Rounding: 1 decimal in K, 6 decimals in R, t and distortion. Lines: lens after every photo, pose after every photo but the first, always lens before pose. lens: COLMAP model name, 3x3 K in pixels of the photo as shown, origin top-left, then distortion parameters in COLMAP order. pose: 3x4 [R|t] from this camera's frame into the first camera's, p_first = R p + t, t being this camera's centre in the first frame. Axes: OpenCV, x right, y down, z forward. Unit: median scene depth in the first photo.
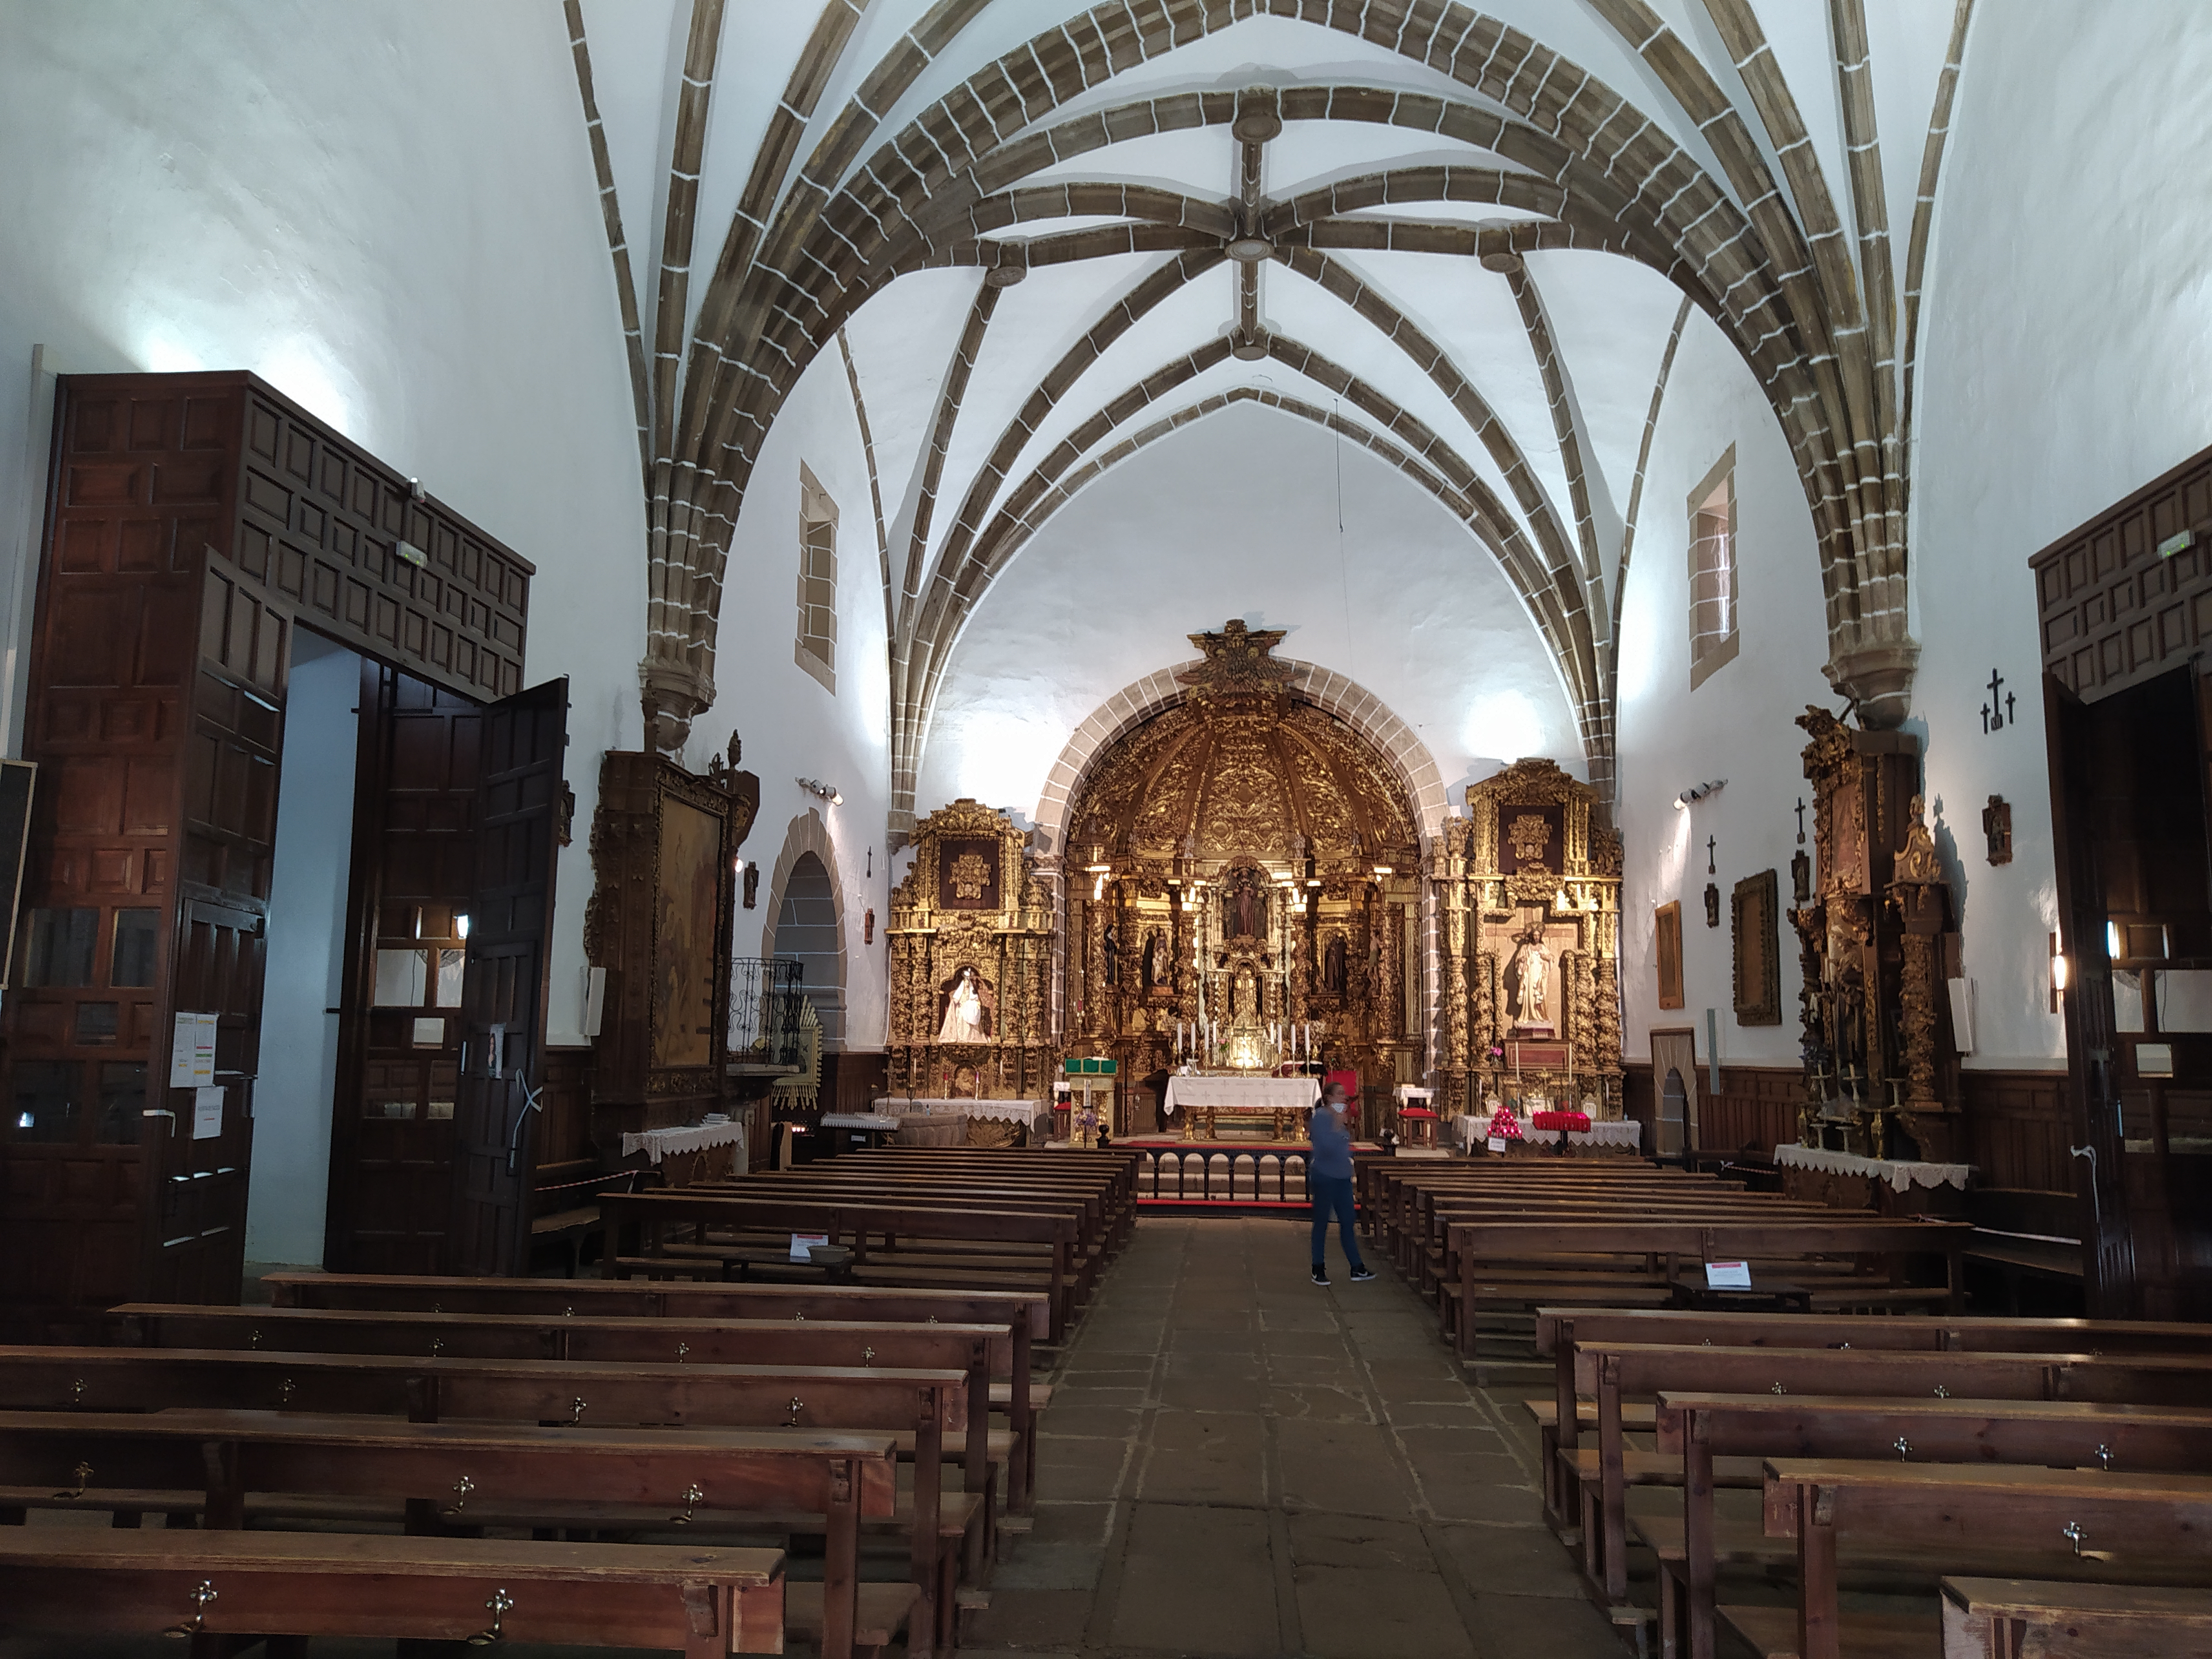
lens RADIAL K [[1690.9, 0, 1096.9], [0, 1690.9, 837.2], [0, 0, 1]] dist [0.029736, -0.014997]
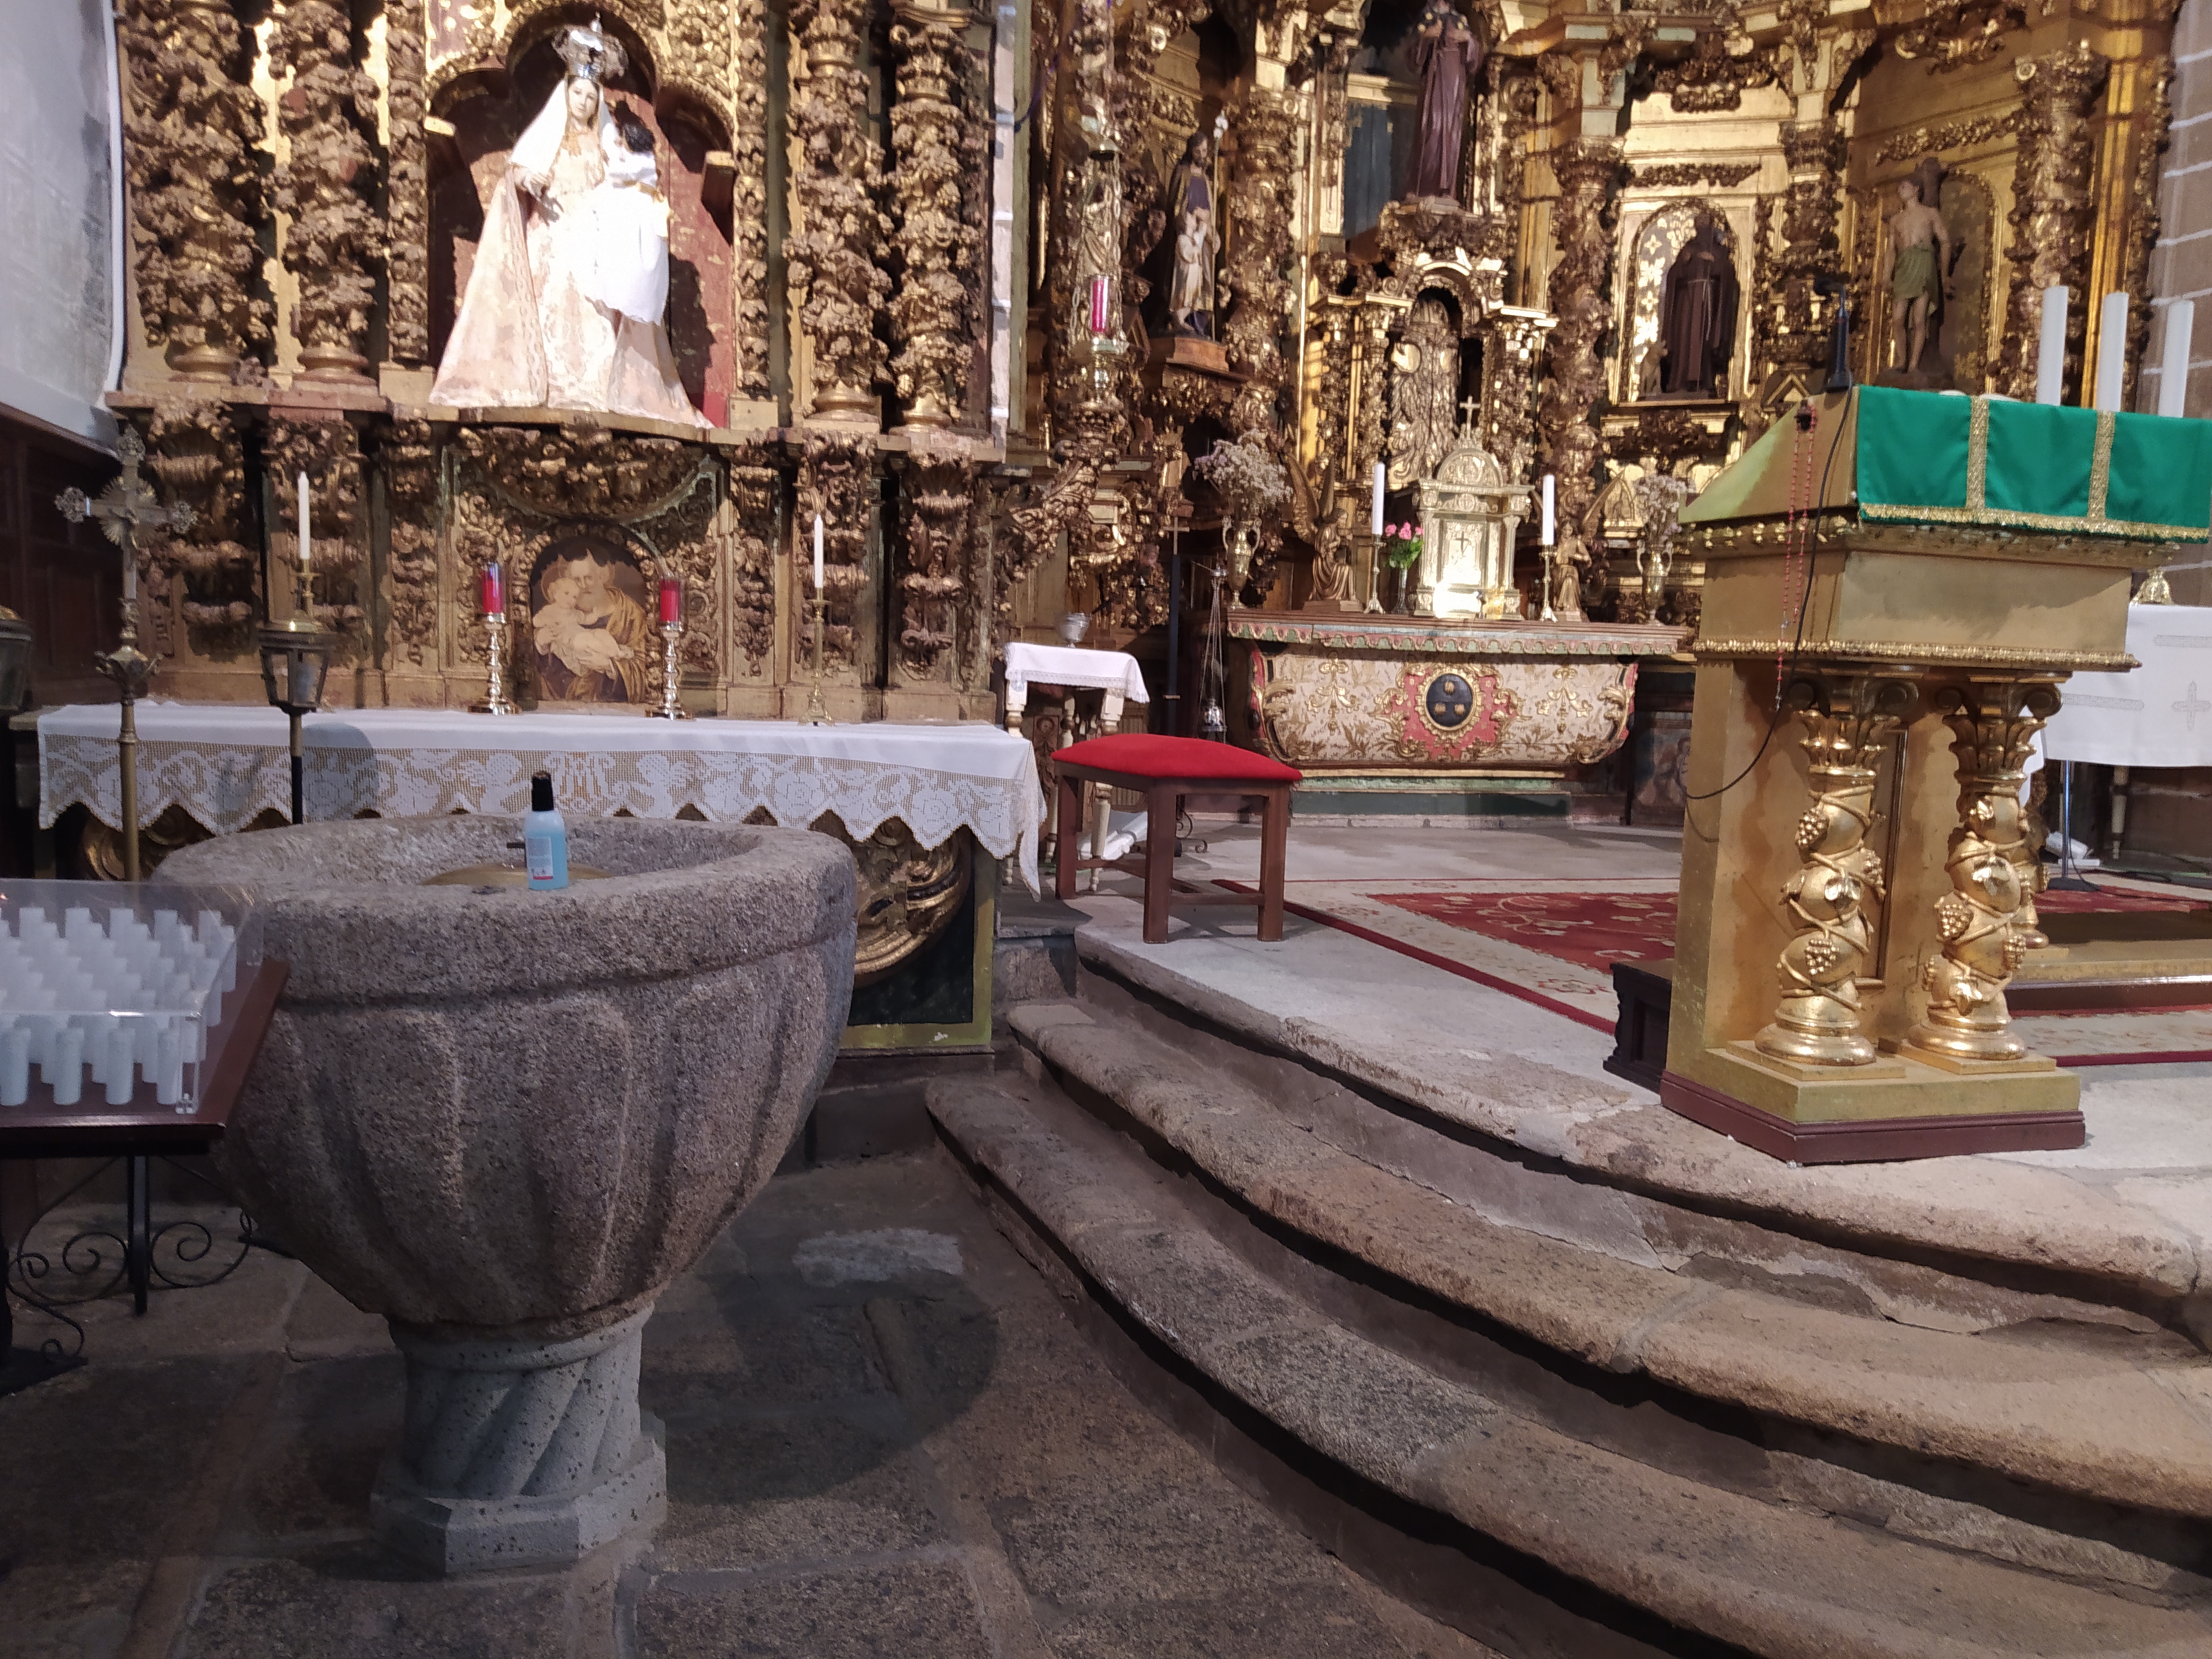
lens RADIAL K [[1690.9, 0, 1096.9], [0, 1690.9, 837.2], [0, 0, 1]] dist [0.029736, -0.014997]
pose [[0.941074, -0.015199, 0.337860, -0.089052], [-0.063499, 0.973283, 0.220653, 0.121450], [-0.332187, -0.229105, 0.914966, 0.798070]]
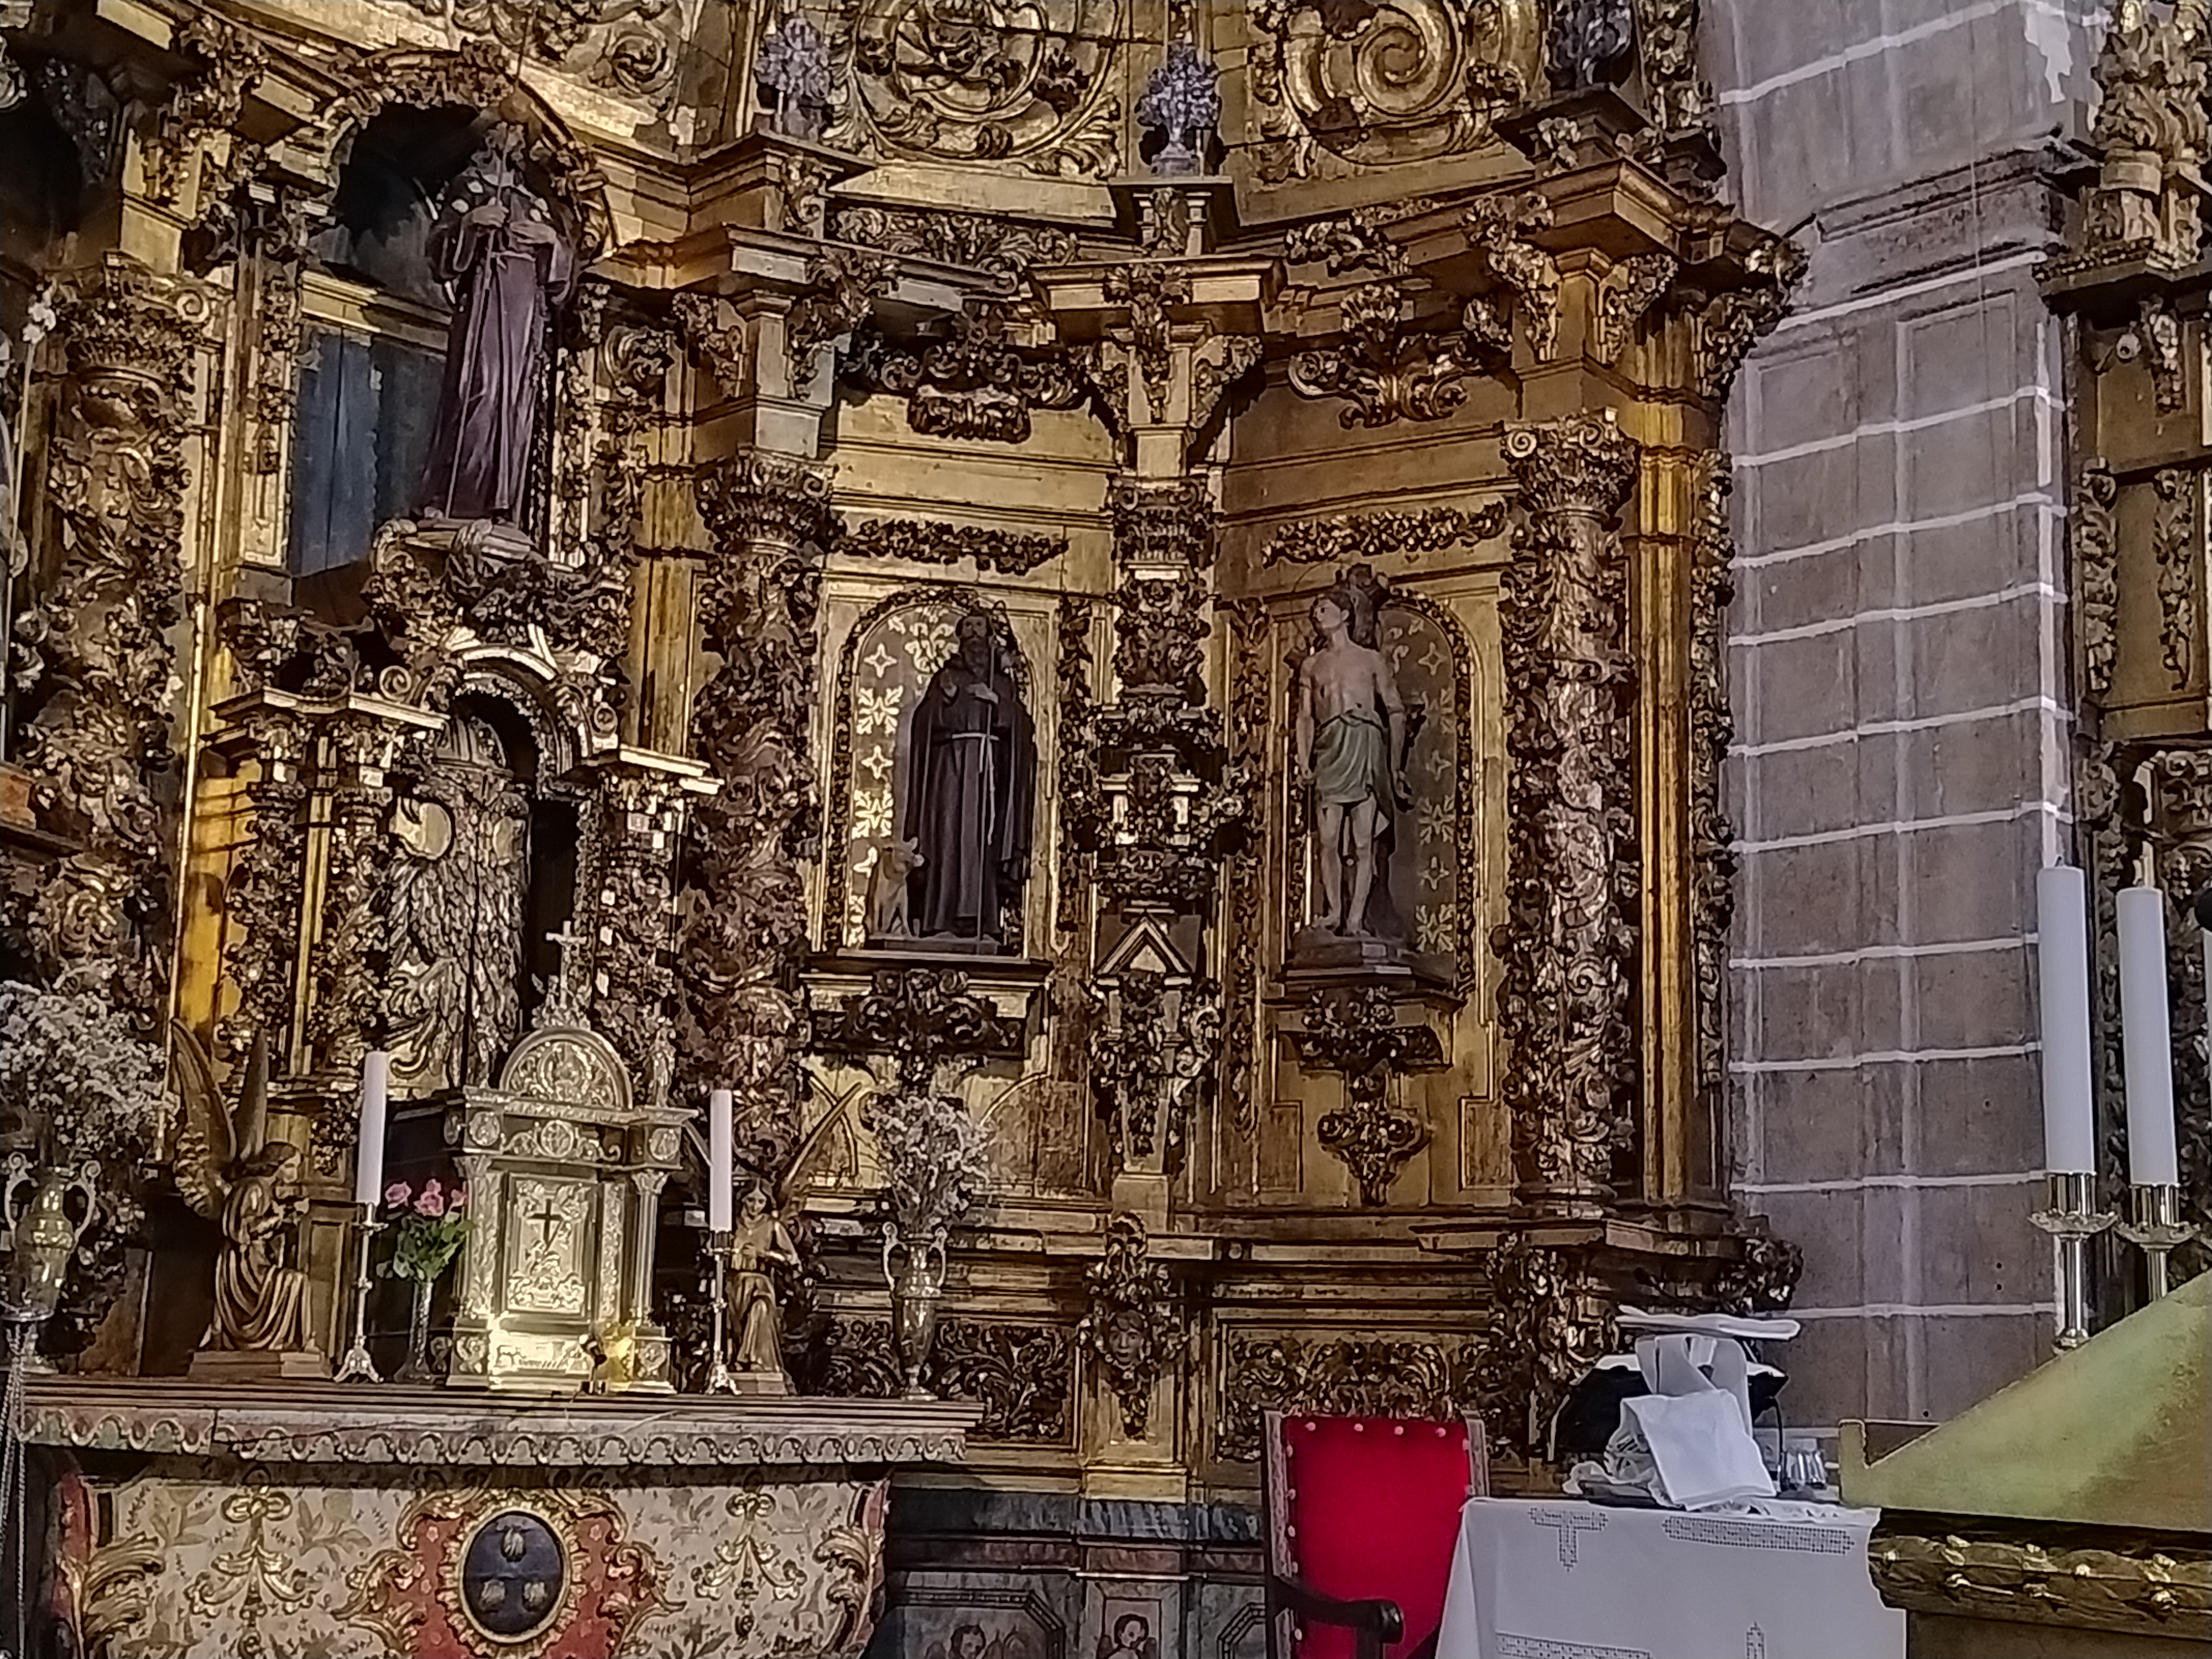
lens RADIAL K [[3136.4, 0, 1106.0], [0, 3136.4, 829.5], [0, 0, 1]] dist [0.092937, -0.091460]
pose [[0.702039, 0.143790, 0.697471, -0.085507], [-0.115482, 0.989427, -0.087741, 0.120258], [-0.702712, -0.018948, 0.711222, 0.815626]]
